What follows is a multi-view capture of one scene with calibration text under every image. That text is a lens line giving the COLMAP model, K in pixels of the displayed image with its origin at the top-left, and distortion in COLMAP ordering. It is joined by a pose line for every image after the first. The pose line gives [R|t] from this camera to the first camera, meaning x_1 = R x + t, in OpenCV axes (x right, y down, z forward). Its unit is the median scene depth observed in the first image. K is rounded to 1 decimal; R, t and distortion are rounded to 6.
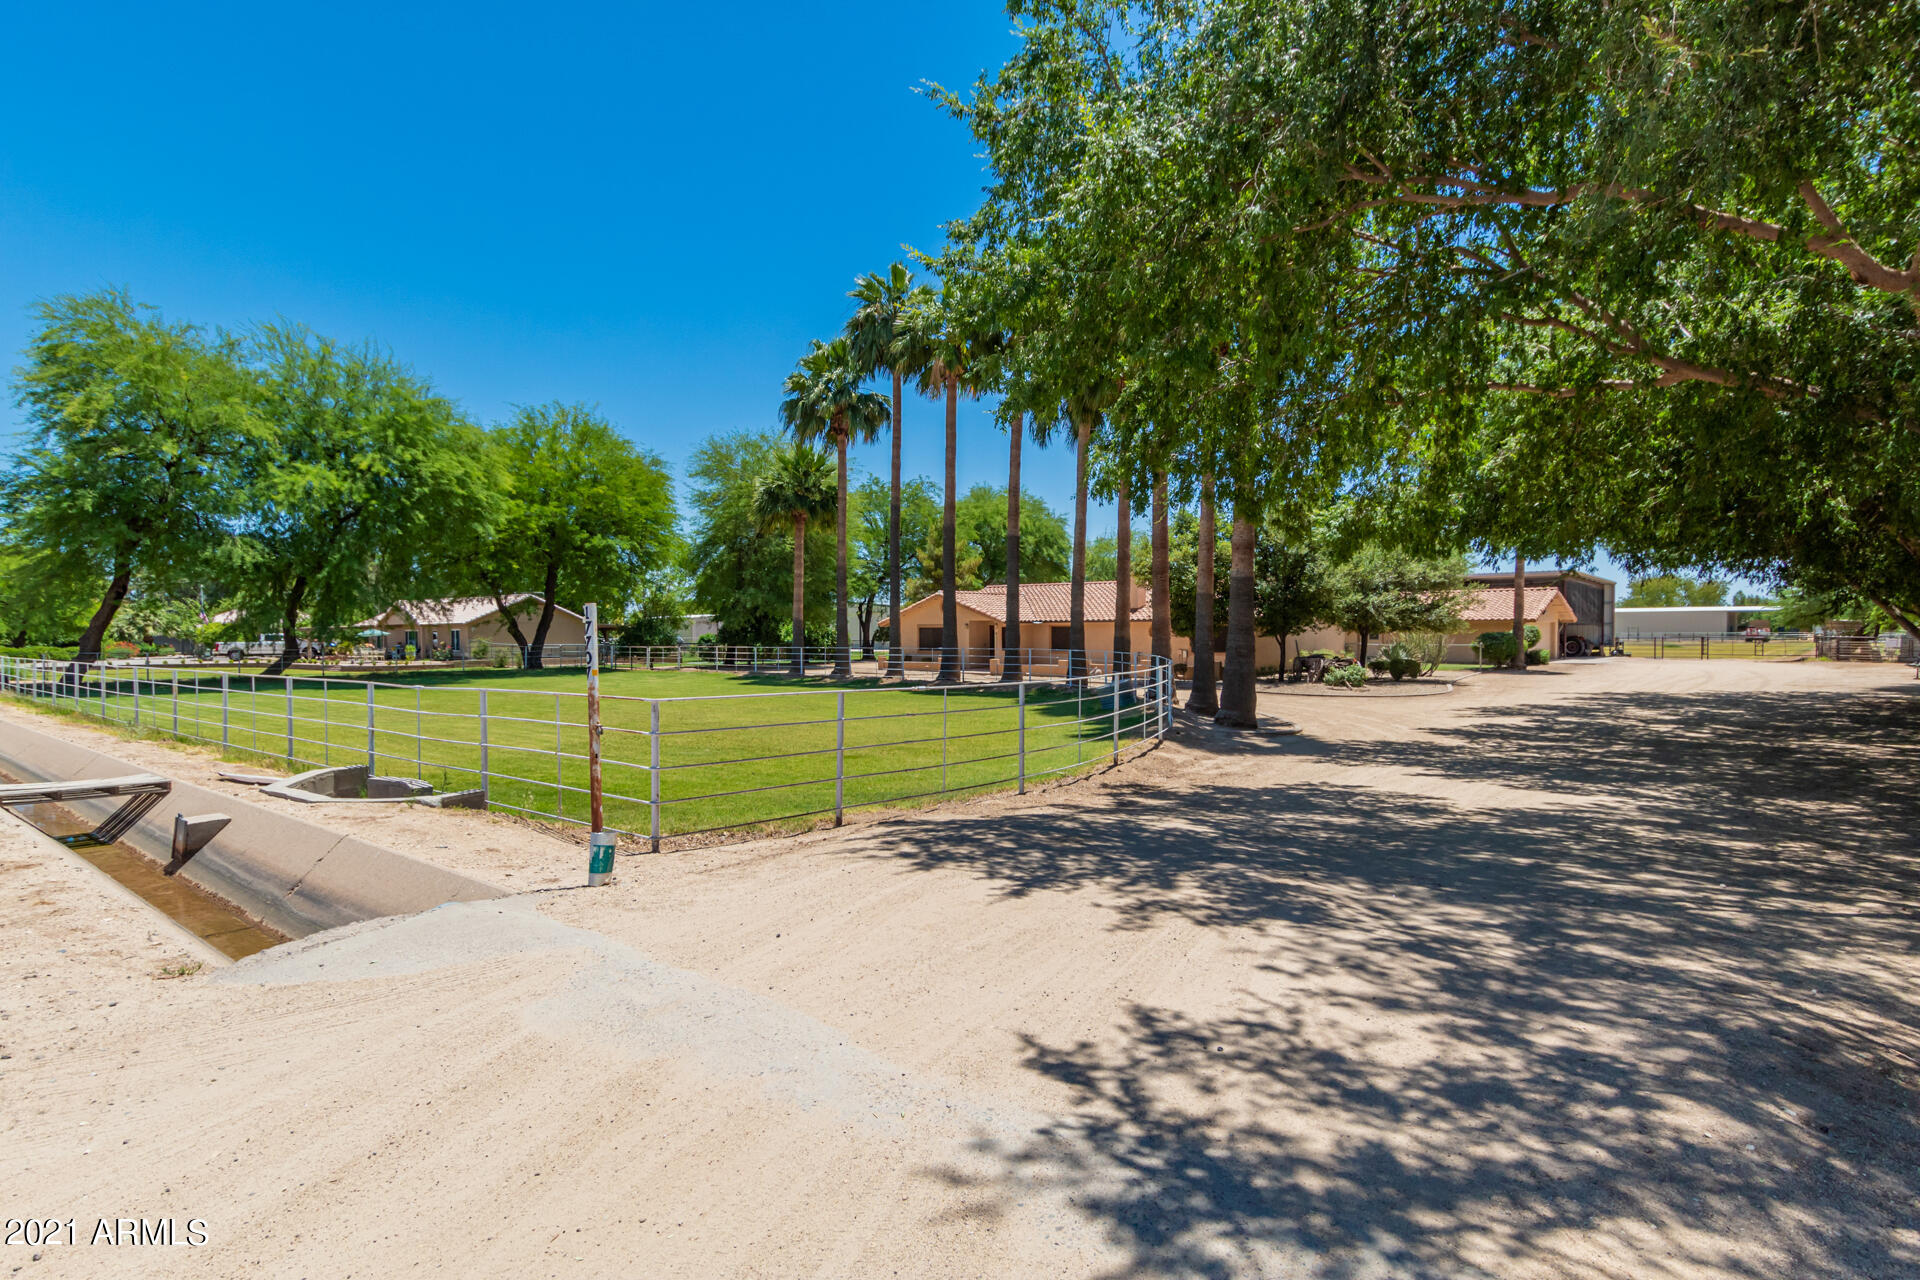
lens RADIAL K [[1029.3, 0, 964.9], [0, 1029.3, 638.1], [0, 0, 1]] dist [0.026503, 0.001668]
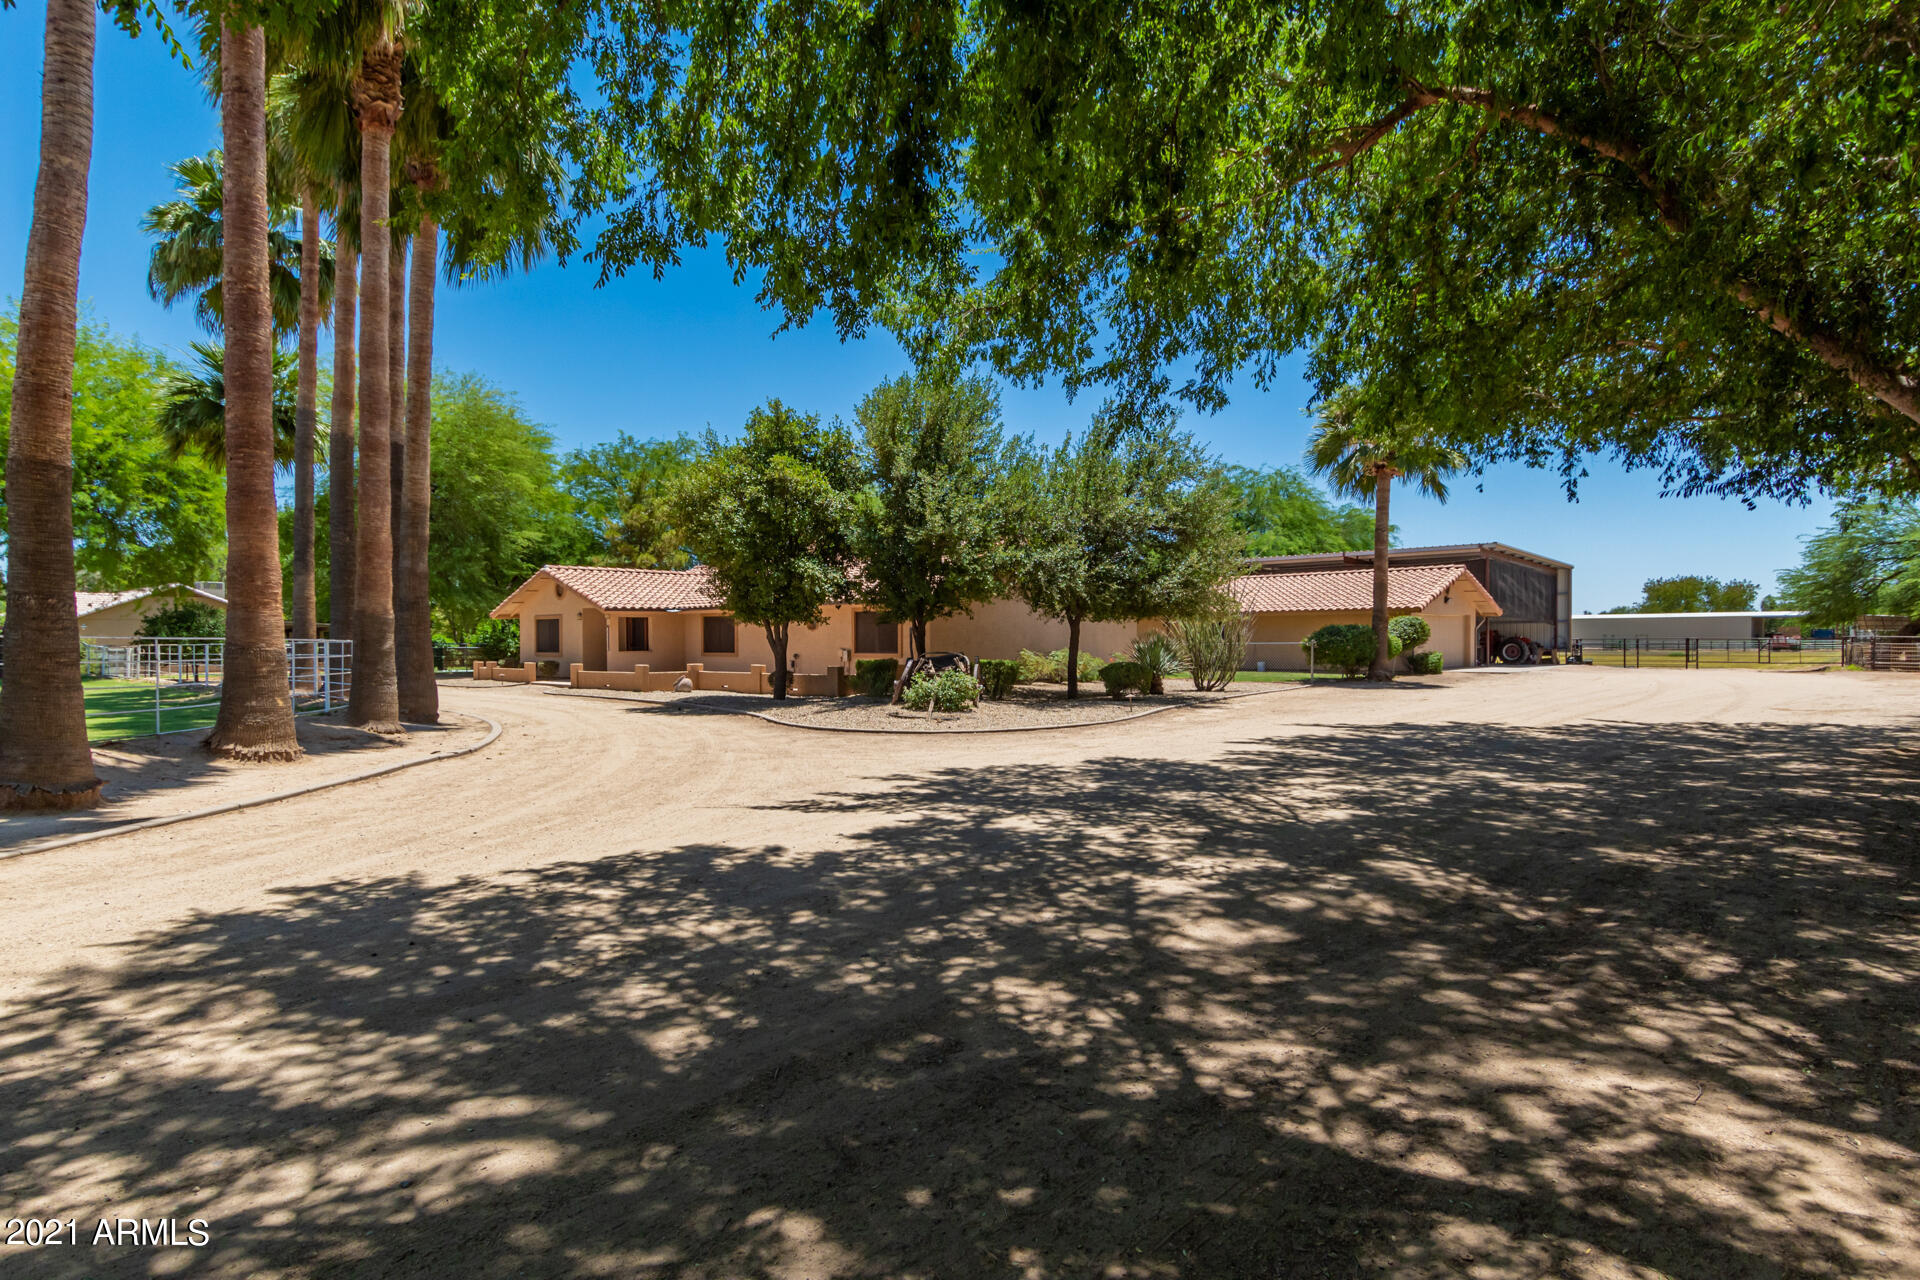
lens RADIAL K [[1029.3, 0, 964.9], [0, 1029.3, 638.1], [0, 0, 1]] dist [0.026503, 0.001668]
pose [[0.999712, 0.000955, -0.023984, 0.283390], [-0.001213, 0.999942, -0.010735, 0.010174], [0.023973, 0.010761, 0.999655, 0.330247]]
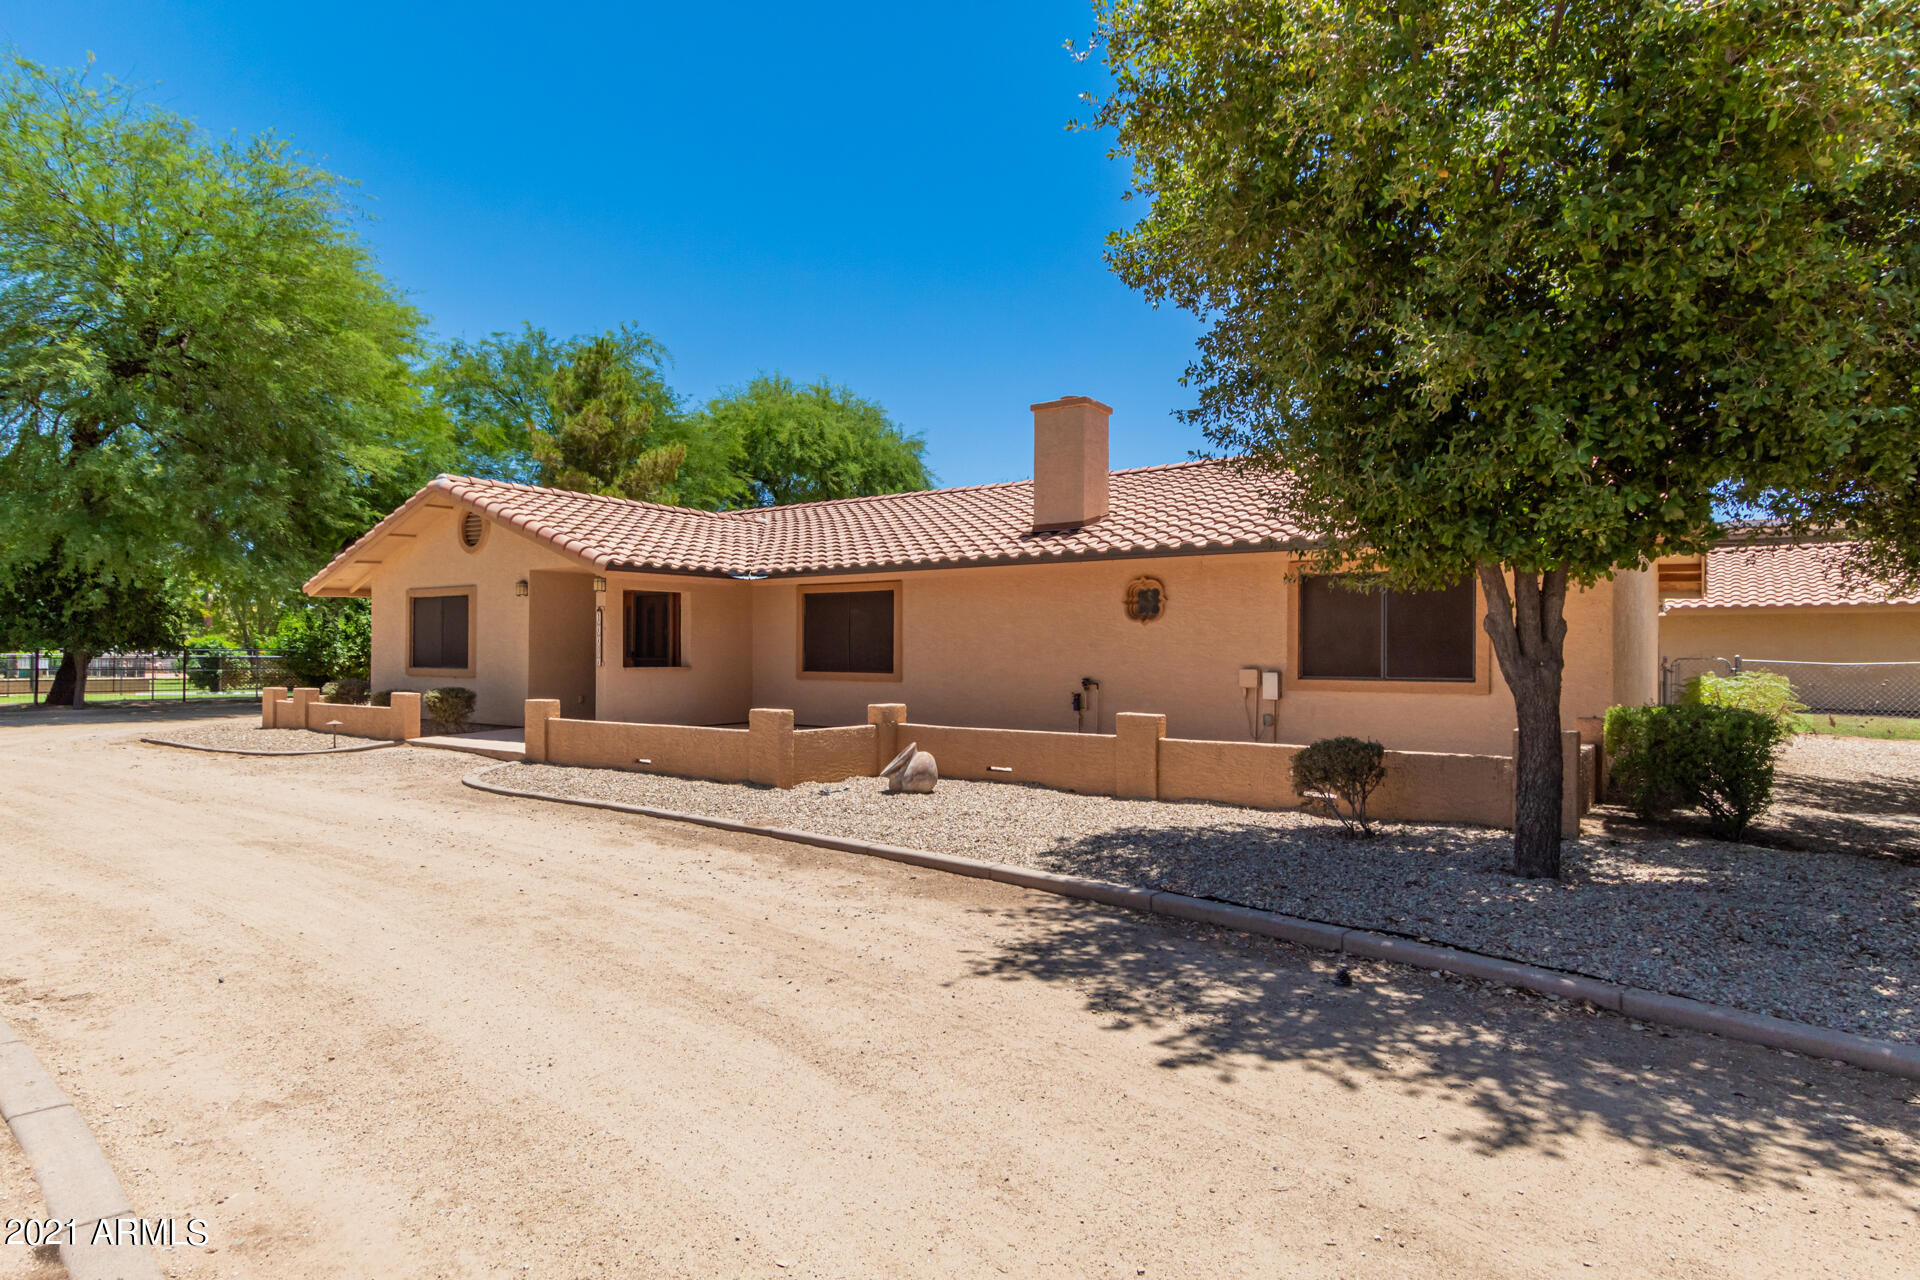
lens RADIAL K [[1045.4, 0, 960.0], [0, 1045.4, 640.0], [0, 0, 1]] dist [0.064911, -0.039476]
pose [[0.994839, 0.008880, 0.101076, 0.101886], [-0.006816, 0.999761, -0.020749, 0.009586], [-0.101236, 0.019953, 0.994662, 0.699294]]
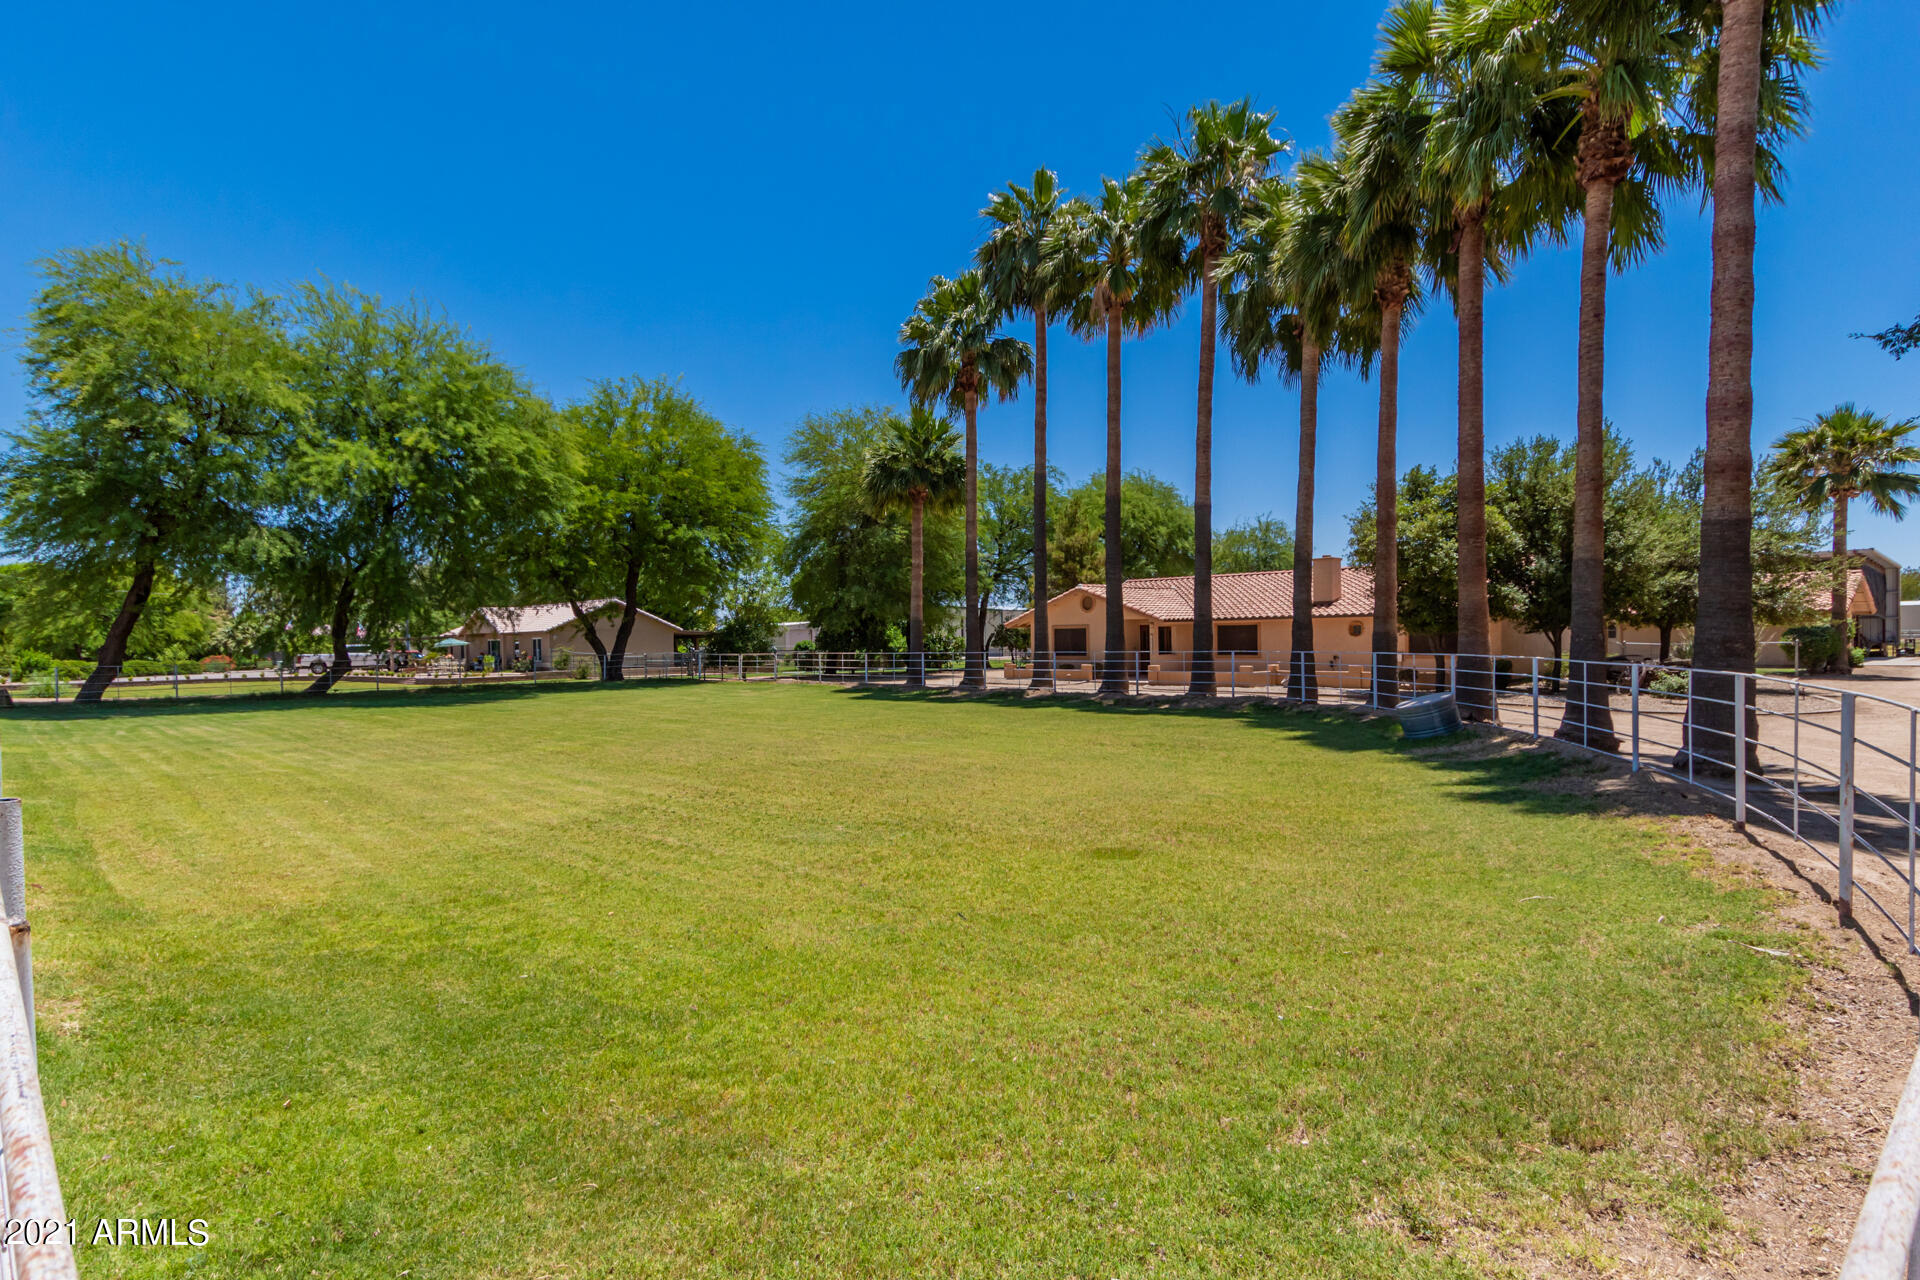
lens RADIAL K [[1029.3, 0, 964.9], [0, 1029.3, 638.1], [0, 0, 1]] dist [0.026503, 0.001668]
pose [[0.996494, -0.010245, -0.083039, -0.051464], [0.009640, 0.999924, -0.007675, 0.003413], [0.083112, 0.006848, 0.996517, 0.166461]]
